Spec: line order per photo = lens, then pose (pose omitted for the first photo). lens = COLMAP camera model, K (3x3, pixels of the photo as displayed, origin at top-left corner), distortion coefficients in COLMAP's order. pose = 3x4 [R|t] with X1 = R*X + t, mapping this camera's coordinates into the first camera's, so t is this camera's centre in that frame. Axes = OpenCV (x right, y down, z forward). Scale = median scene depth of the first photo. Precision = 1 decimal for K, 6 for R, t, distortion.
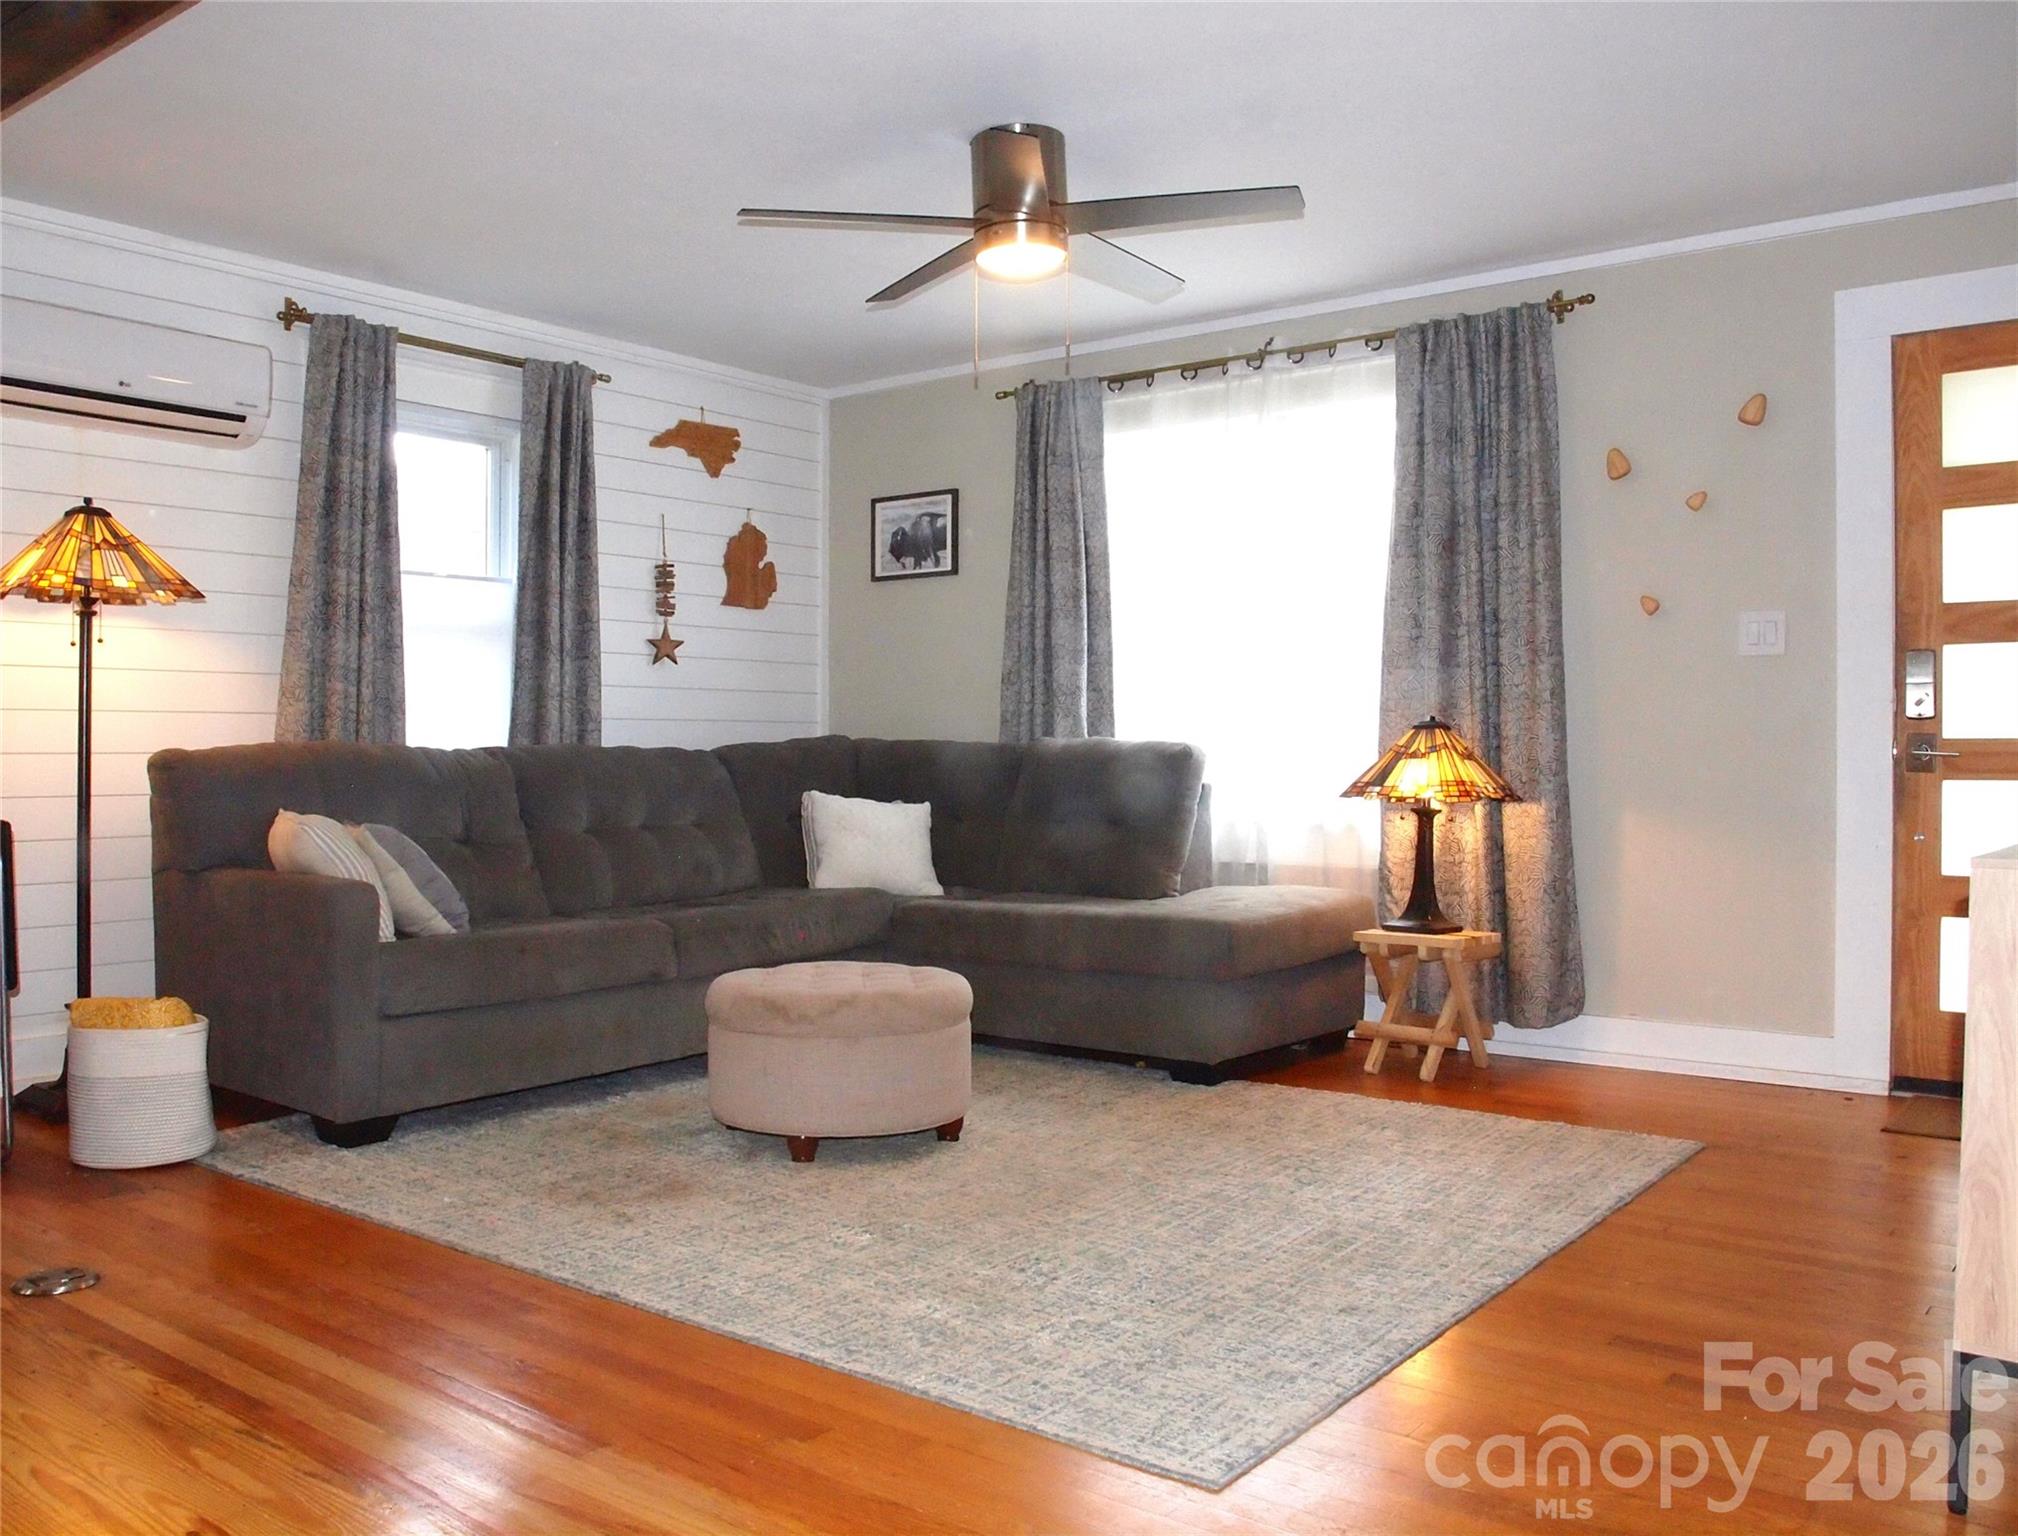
lens RADIAL K [[1674.9, 0, 970.1], [0, 1674.9, 772.5], [0, 0, 1]] dist [-0.112443, 0.073477]
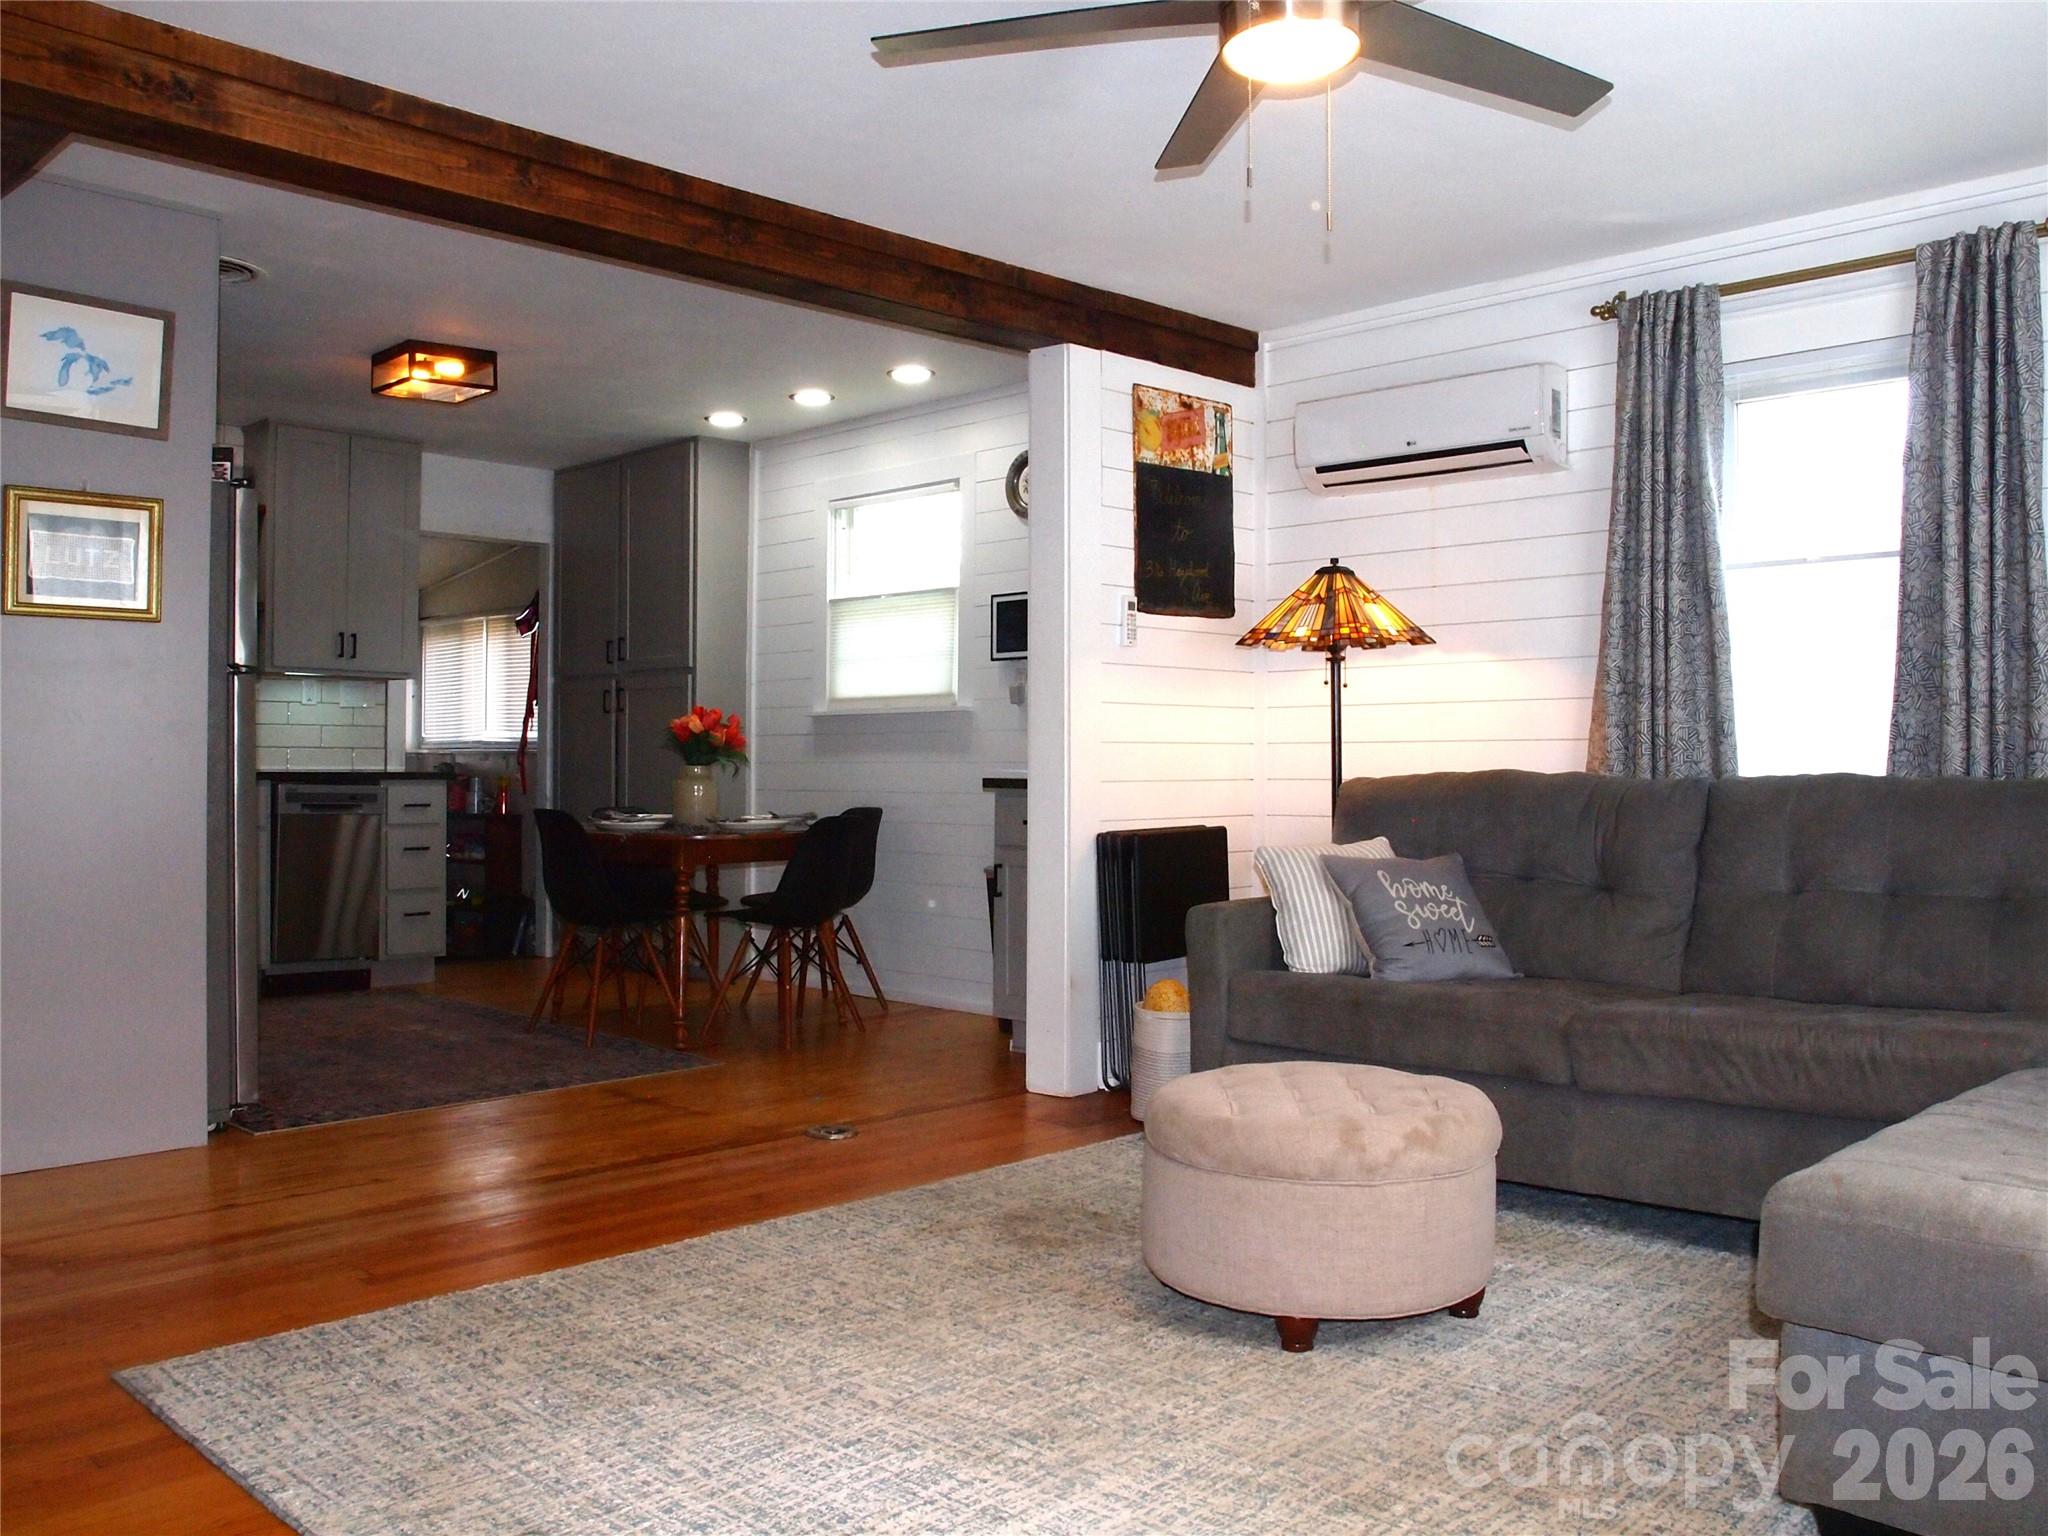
lens RADIAL K [[1657.6, 0, 1006.2], [0, 1657.6, 771.5], [0, 0, 1]] dist [-0.107896, 0.068390]
pose [[-0.112103, 0.004811, -0.993685, 0.554998], [-0.011920, 0.999910, 0.006186, -0.019706], [0.993625, 0.012538, -0.112036, 0.778237]]
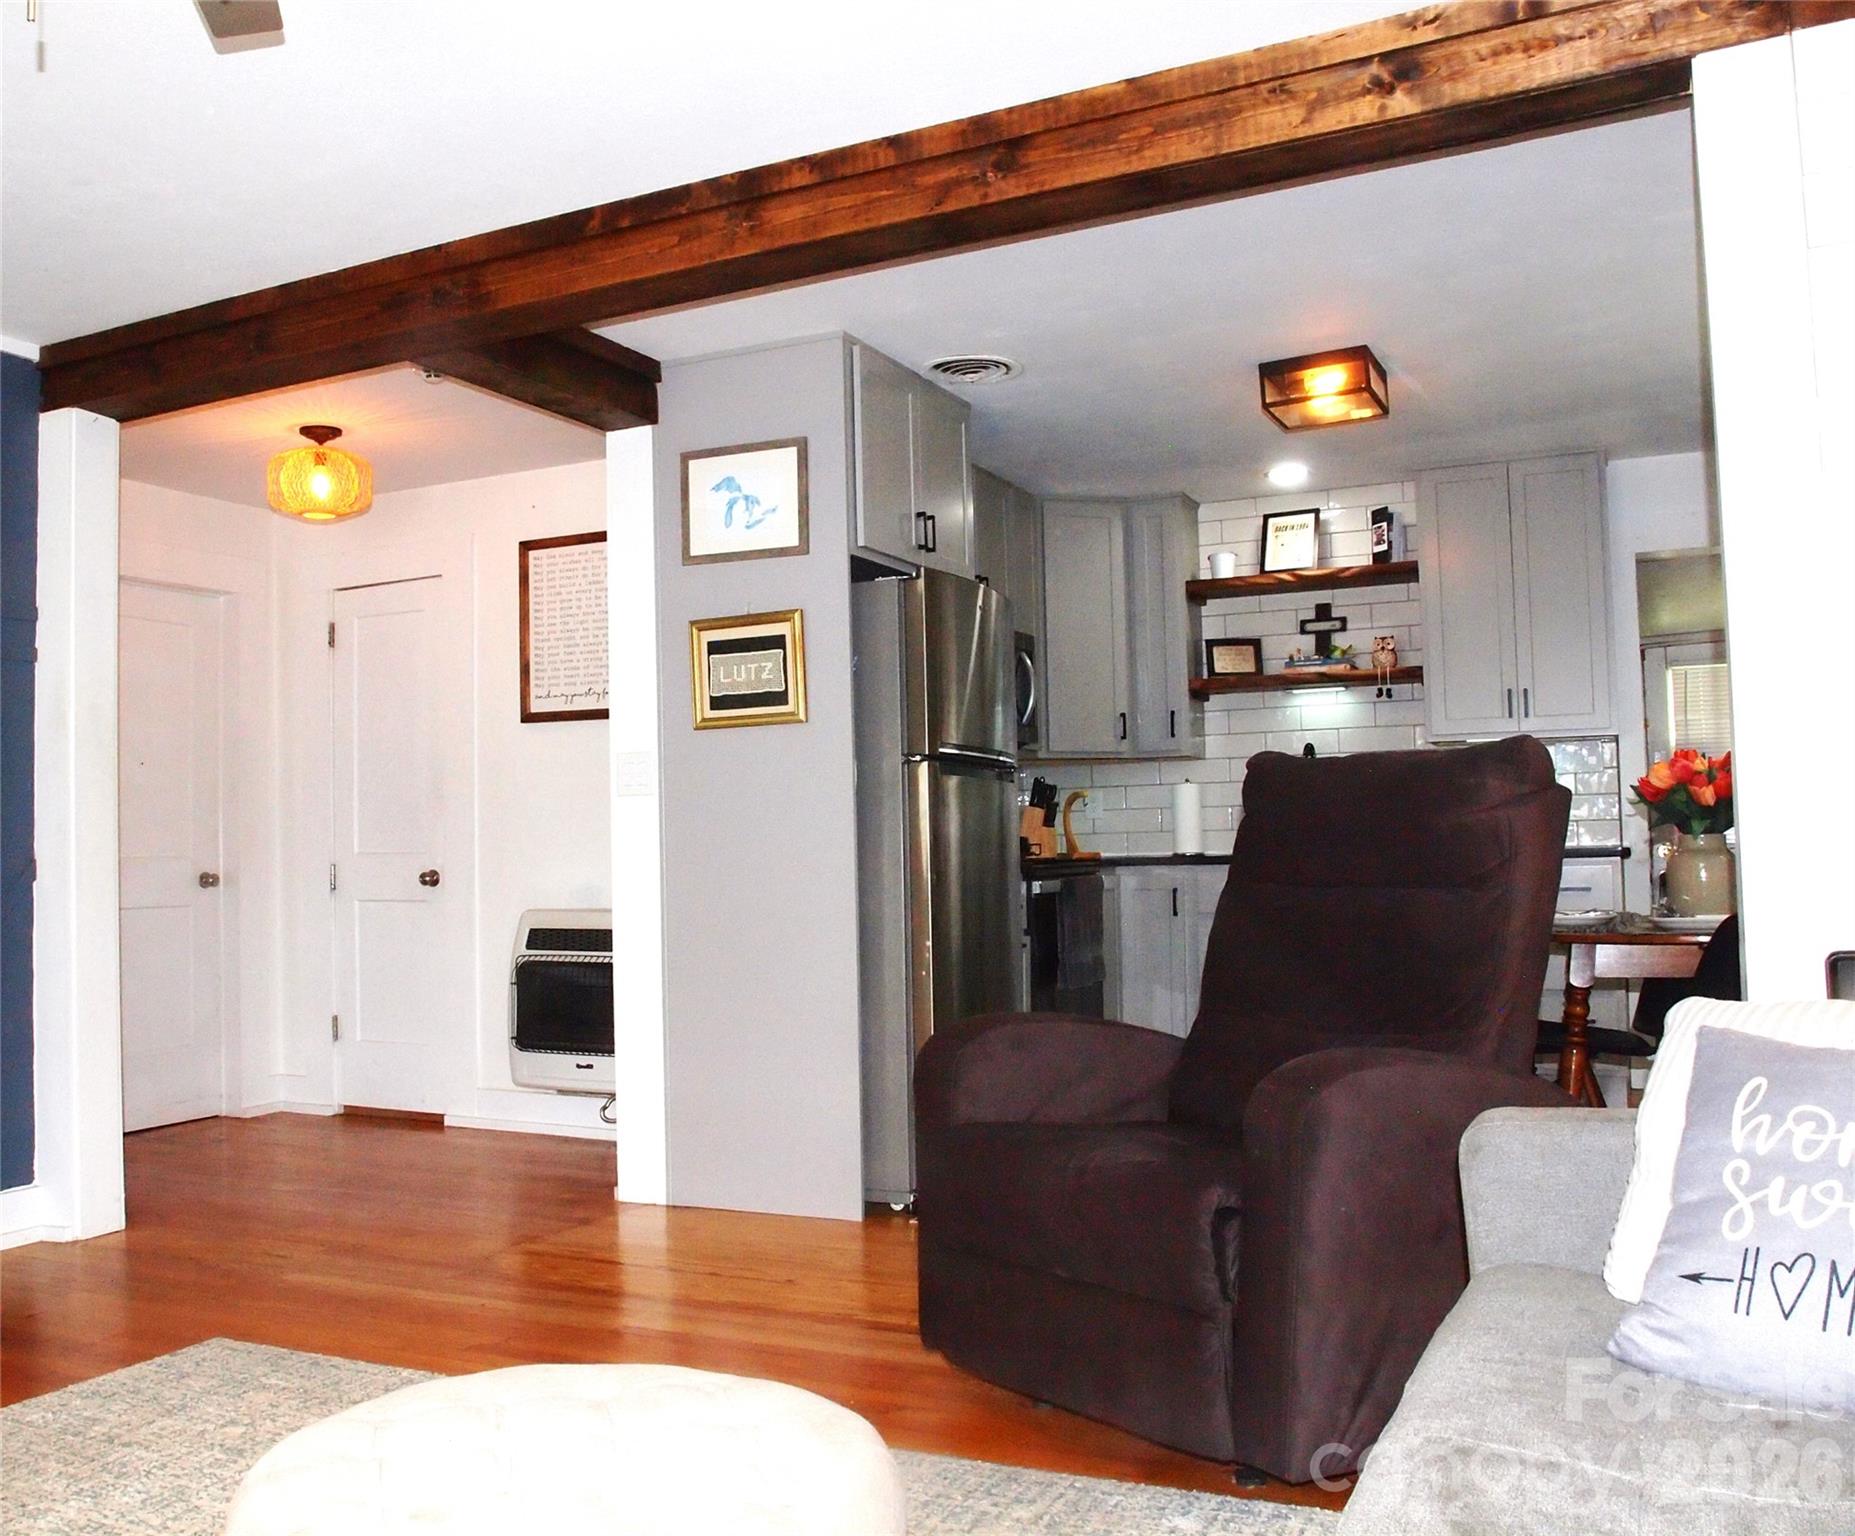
lens RADIAL K [[1665.9, 0, 826.7], [0, 1665.9, 767.3], [0, 0, 1]] dist [-0.078570, -0.002930]
pose [[-0.980001, 0.008863, -0.198794, -0.052879], [0.018714, 0.998685, -0.047732, -0.016373], [0.198109, -0.050498, -0.978878, 1.162526]]
